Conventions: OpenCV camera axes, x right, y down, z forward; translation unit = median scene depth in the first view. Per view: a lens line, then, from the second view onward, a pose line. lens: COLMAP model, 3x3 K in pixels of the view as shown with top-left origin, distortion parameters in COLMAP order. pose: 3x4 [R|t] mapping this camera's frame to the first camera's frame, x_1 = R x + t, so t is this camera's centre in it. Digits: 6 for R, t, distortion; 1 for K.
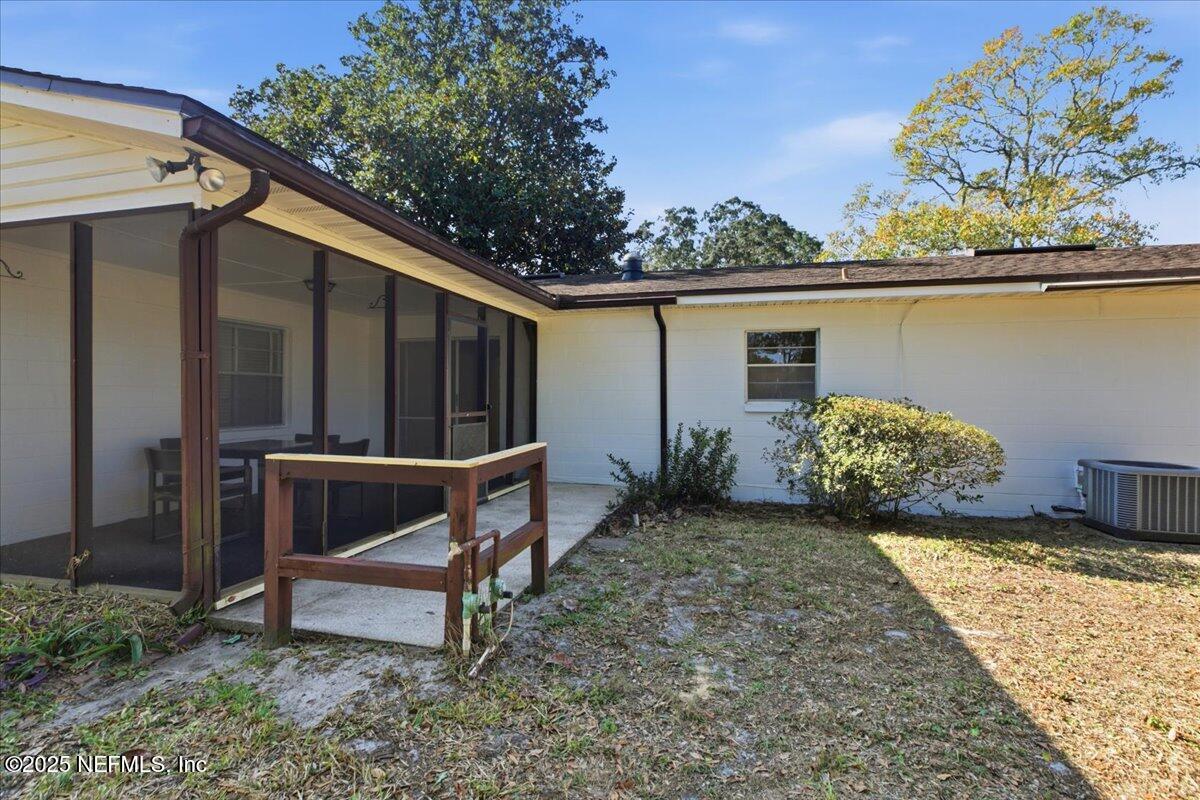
lens RADIAL K [[546.4, 0, 600.0], [0, 546.4, 400.0], [0, 0, 1]] dist [-0.001221, -0.000232]
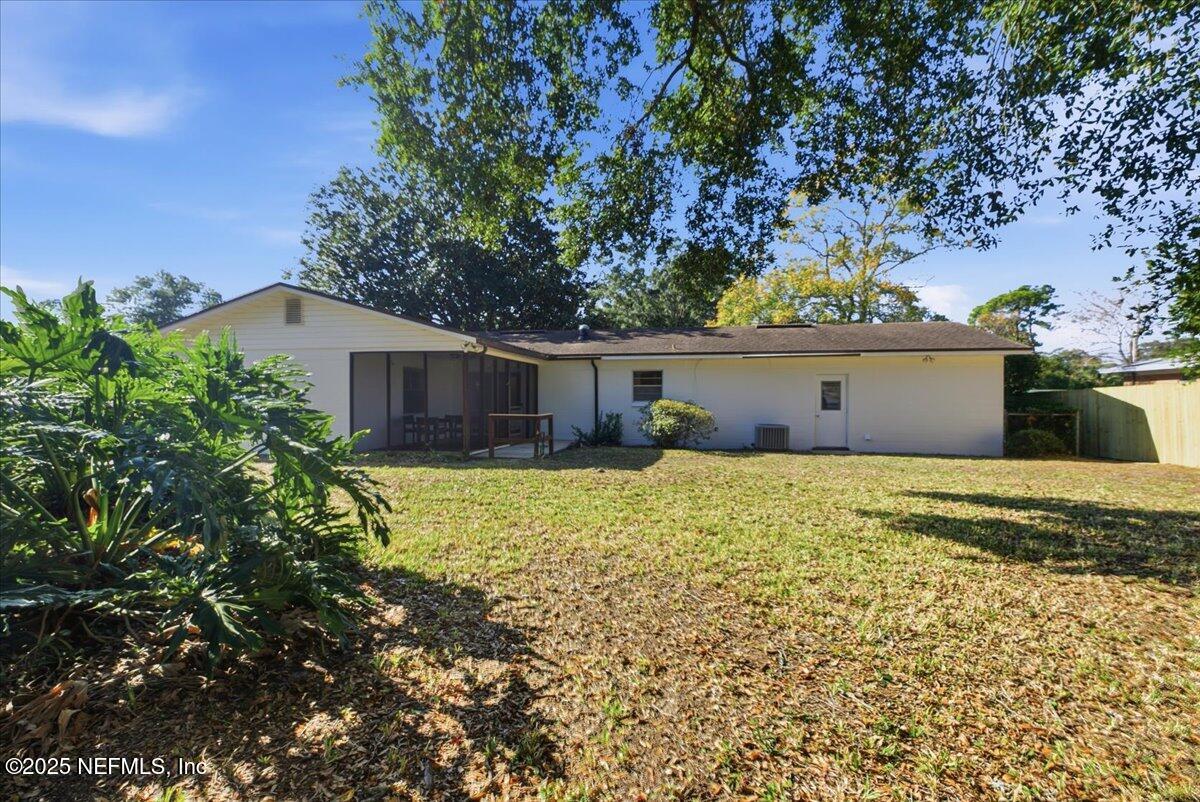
lens RADIAL K [[546.4, 0, 600.0], [0, 546.4, 401.0], [0, 0, 1]] dist [-0.001221, -0.000232]
pose [[0.998154, -0.010692, 0.059779, -0.007000], [0.010755, 0.999942, -0.000740, -0.000288], [-0.059768, 0.001381, 0.998211, -1.274303]]
